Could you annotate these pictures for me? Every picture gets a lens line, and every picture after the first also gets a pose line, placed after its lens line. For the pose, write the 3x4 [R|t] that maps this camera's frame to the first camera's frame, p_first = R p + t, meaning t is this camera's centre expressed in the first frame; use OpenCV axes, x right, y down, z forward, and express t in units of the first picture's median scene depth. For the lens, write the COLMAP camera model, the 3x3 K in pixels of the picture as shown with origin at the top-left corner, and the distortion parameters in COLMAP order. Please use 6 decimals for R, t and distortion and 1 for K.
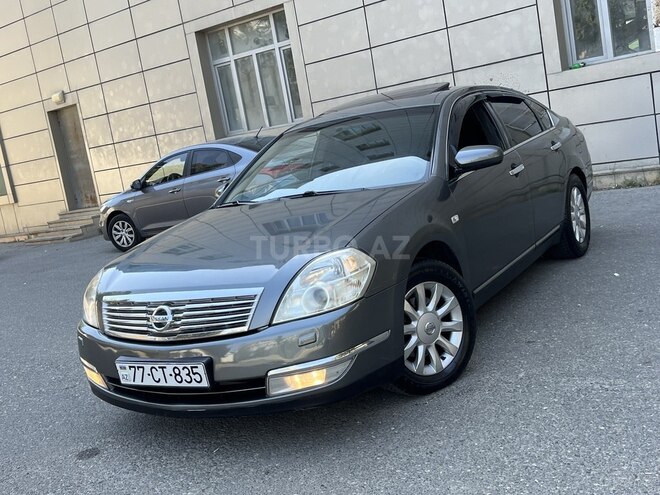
lens RADIAL K [[753.1, 0, 330.0], [0, 753.1, 247.5], [0, 0, 1]] dist [0.067035, -0.036474]
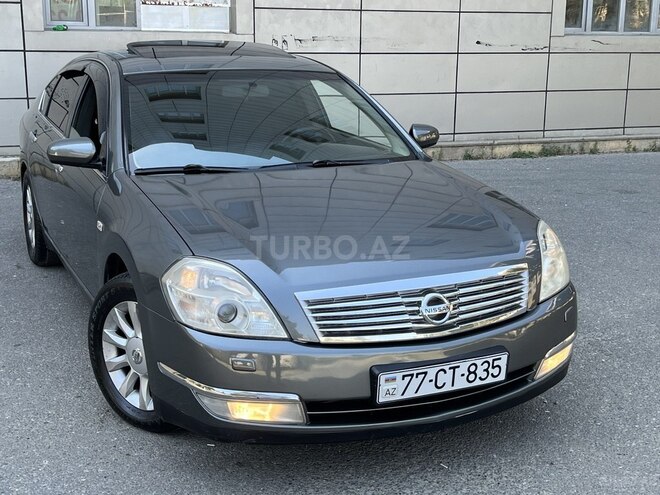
lens RADIAL K [[900.8, 0, 330.0], [0, 900.8, 247.5], [0, 0, 1]] dist [0.078273, 0.003400]
pose [[0.533761, -0.015782, 0.845488, -1.082829], [0.020263, 0.999777, 0.005869, 0.020159], [-0.845392, 0.014000, 0.533962, 0.574901]]
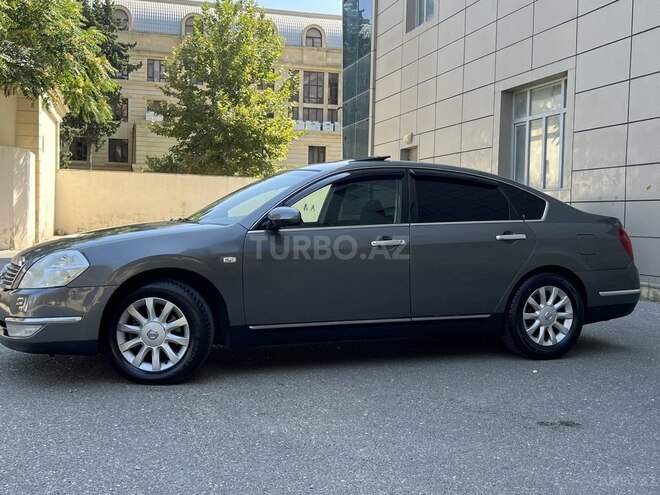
lens RADIAL K [[753.1, 0, 330.0], [0, 753.1, 247.5], [0, 0, 1]] dist [0.067035, -0.036474]
pose [[0.788658, 0.206448, -0.579136, 1.138407], [-0.240837, 0.970399, 0.017956, -0.135038], [0.565700, 0.125316, 0.815033, 0.124535]]
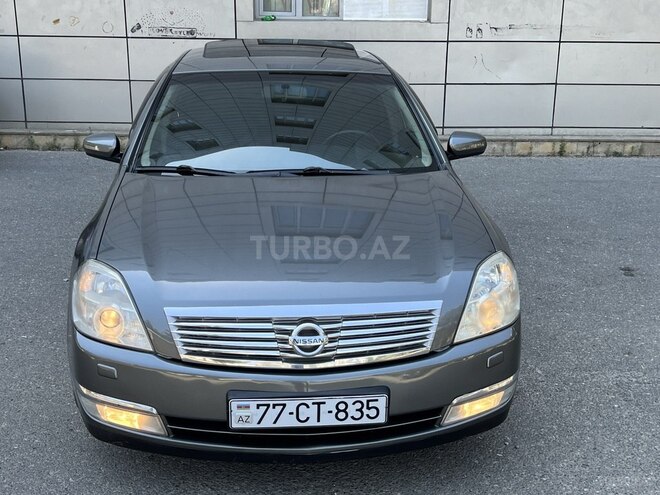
lens RADIAL K [[842.4, 0, 330.0], [0, 842.4, 247.5], [0, 0, 1]] dist [0.027124, -0.022003]
pose [[0.786078, 0.013522, 0.617979, -0.731165], [-0.059619, 0.996758, 0.054027, -0.047975], [-0.615245, -0.079313, 0.784336, 0.314199]]
